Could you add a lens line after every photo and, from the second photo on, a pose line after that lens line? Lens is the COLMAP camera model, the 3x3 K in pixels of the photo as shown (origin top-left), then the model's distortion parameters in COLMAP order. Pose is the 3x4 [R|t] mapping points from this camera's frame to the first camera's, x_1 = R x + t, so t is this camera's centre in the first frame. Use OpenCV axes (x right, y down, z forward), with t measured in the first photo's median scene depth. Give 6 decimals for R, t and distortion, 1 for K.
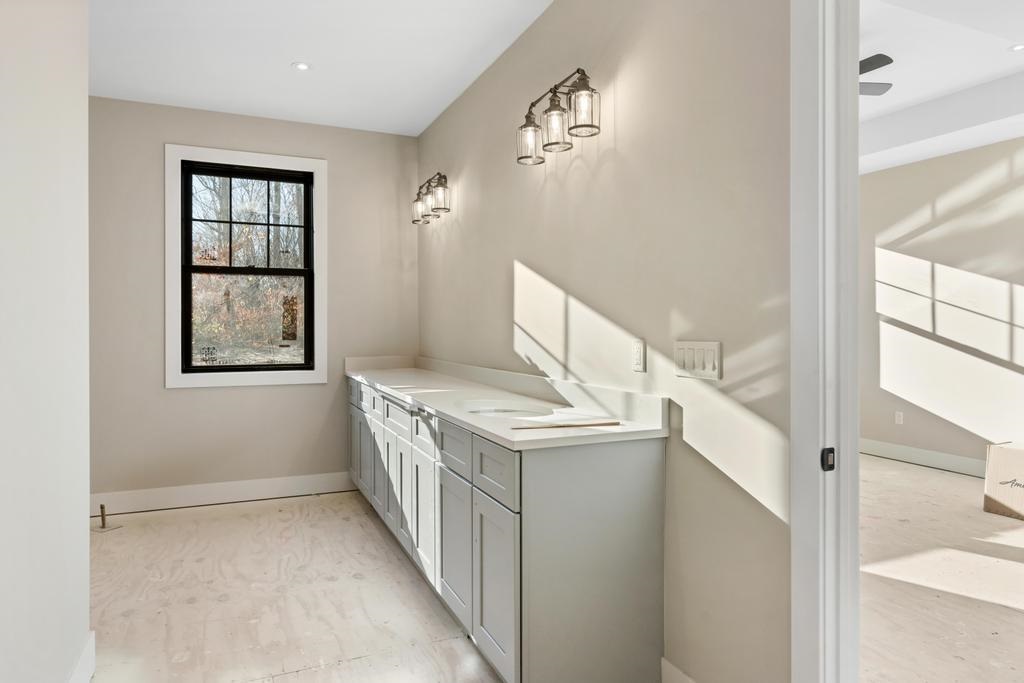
lens RADIAL K [[656.5, 0, 510.9], [0, 656.5, 324.5], [0, 0, 1]] dist [-0.000502, 0.000704]
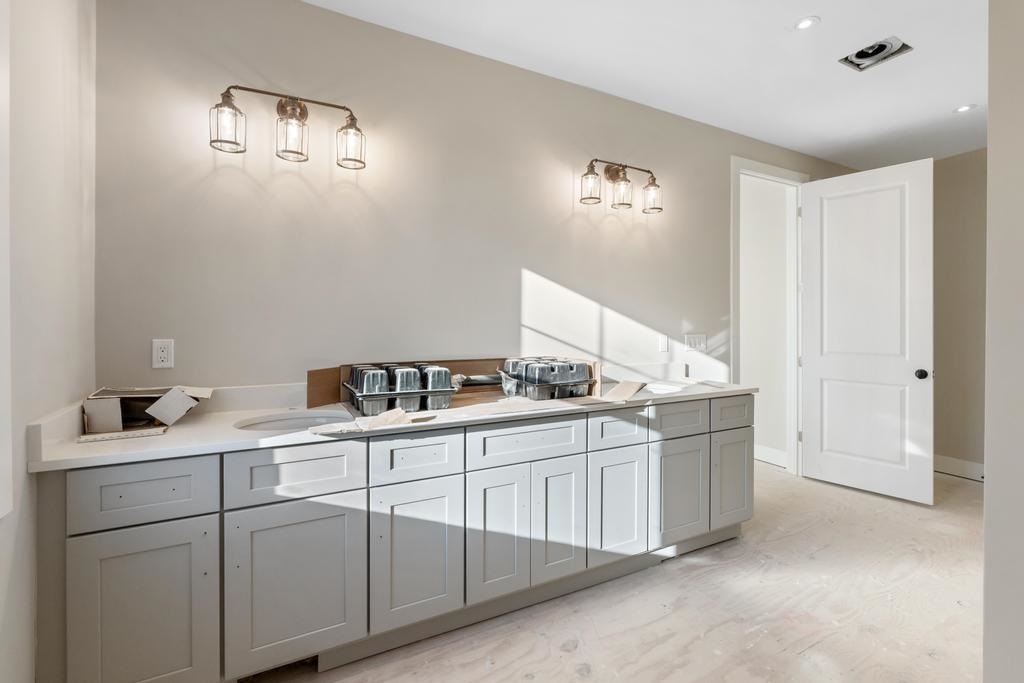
lens RADIAL K [[464.2, 0, 511.4], [0, 464.2, 329.2], [0, 0, 1]] dist [-0.000040, -0.000419]
pose [[-0.103754, 0.002255, 0.994600, -0.916314], [0.005319, 0.999984, -0.001712, 0.006068], [-0.994589, 0.005112, -0.103764, 1.325084]]
